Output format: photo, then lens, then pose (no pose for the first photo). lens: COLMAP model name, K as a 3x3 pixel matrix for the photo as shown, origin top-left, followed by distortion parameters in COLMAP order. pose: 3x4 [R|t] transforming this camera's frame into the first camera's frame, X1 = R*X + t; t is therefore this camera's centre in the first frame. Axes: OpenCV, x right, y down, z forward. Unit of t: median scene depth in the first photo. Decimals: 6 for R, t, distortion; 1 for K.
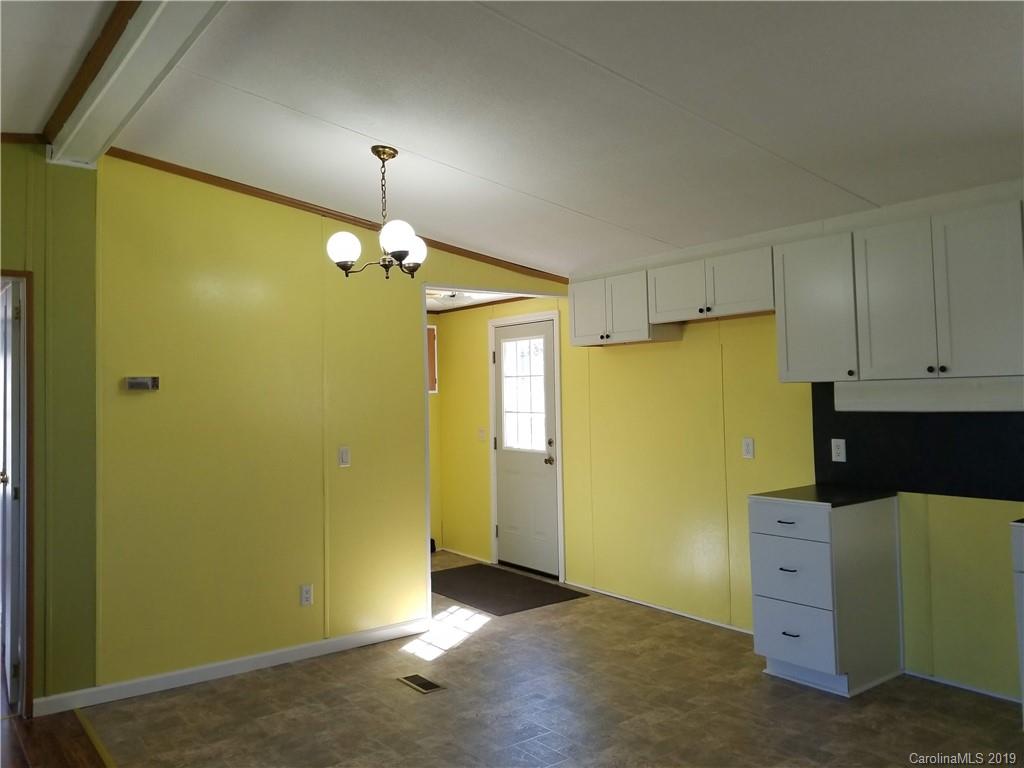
lens RADIAL K [[790.3, 0, 499.5], [0, 790.3, 355.1], [0, 0, 1]] dist [0.092445, -0.154581]
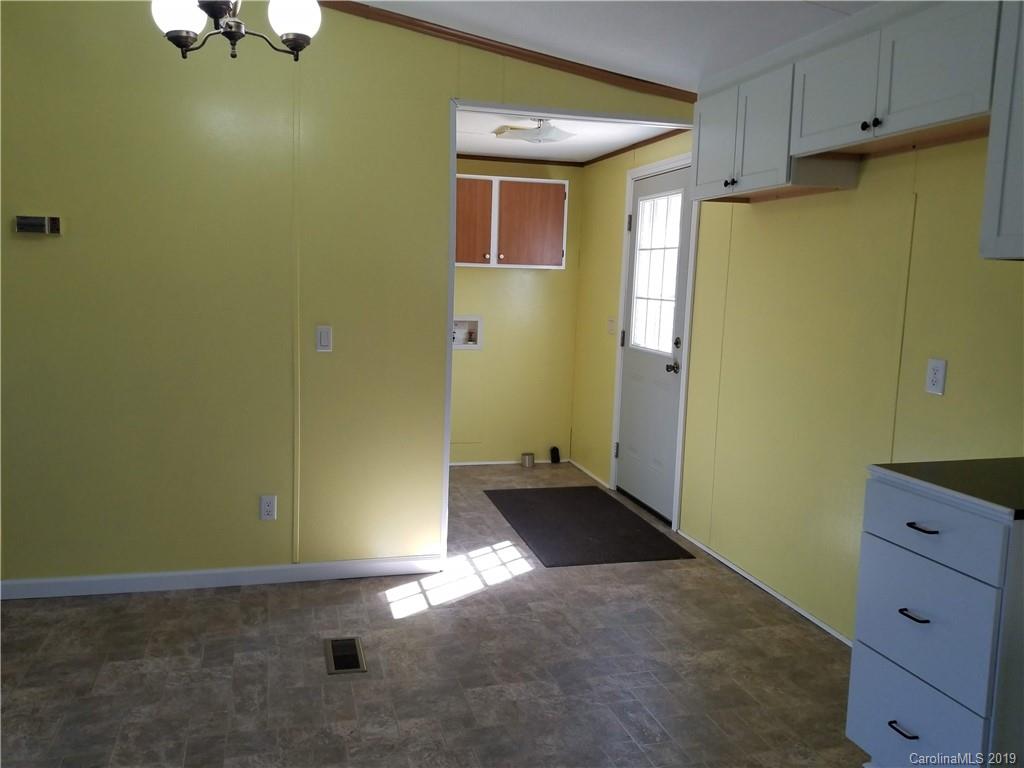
lens RADIAL K [[794.6, 0, 494.5], [0, 794.6, 370.4], [0, 0, 1]] dist [0.089538, -0.137790]
pose [[0.926916, 0.090222, -0.364262, 0.237994], [-0.030172, 0.985444, 0.167302, 0.026412], [0.374054, -0.144084, 0.916146, 0.369030]]
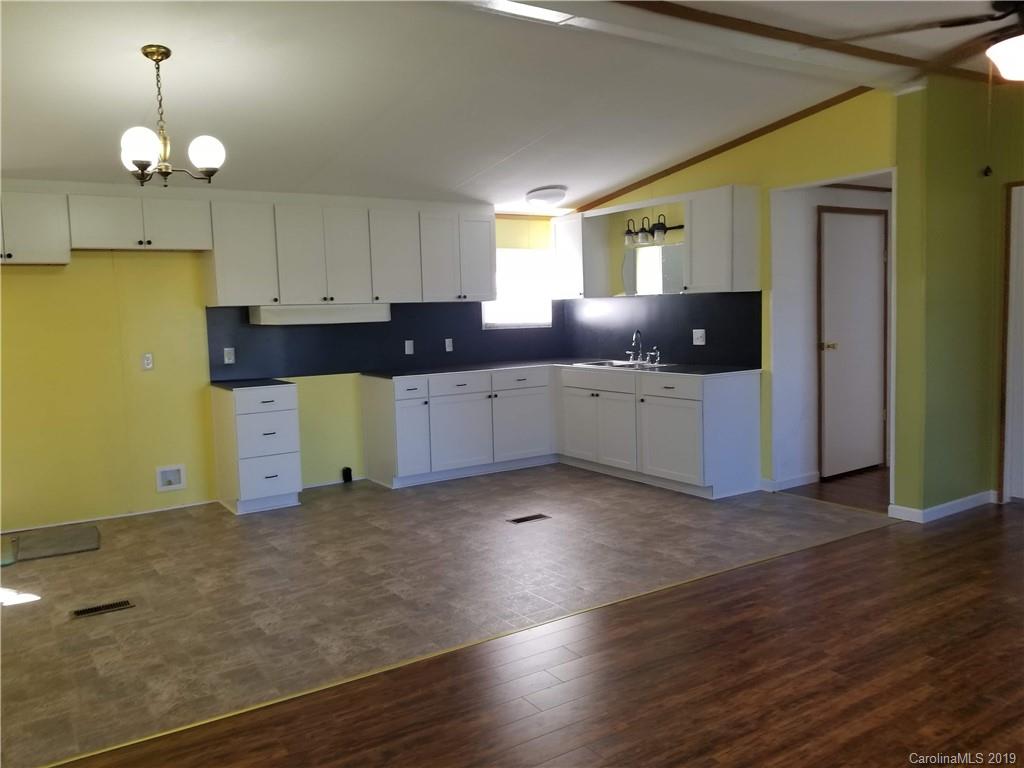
lens RADIAL K [[798.6, 0, 481.8], [0, 798.6, 371.1], [0, 0, 1]] dist [0.088942, -0.155140]
pose [[0.085243, -0.054950, 0.994844, -0.886071], [-0.023642, 0.998085, 0.057155, 0.051591], [-0.996080, -0.028393, 0.083780, 0.414911]]
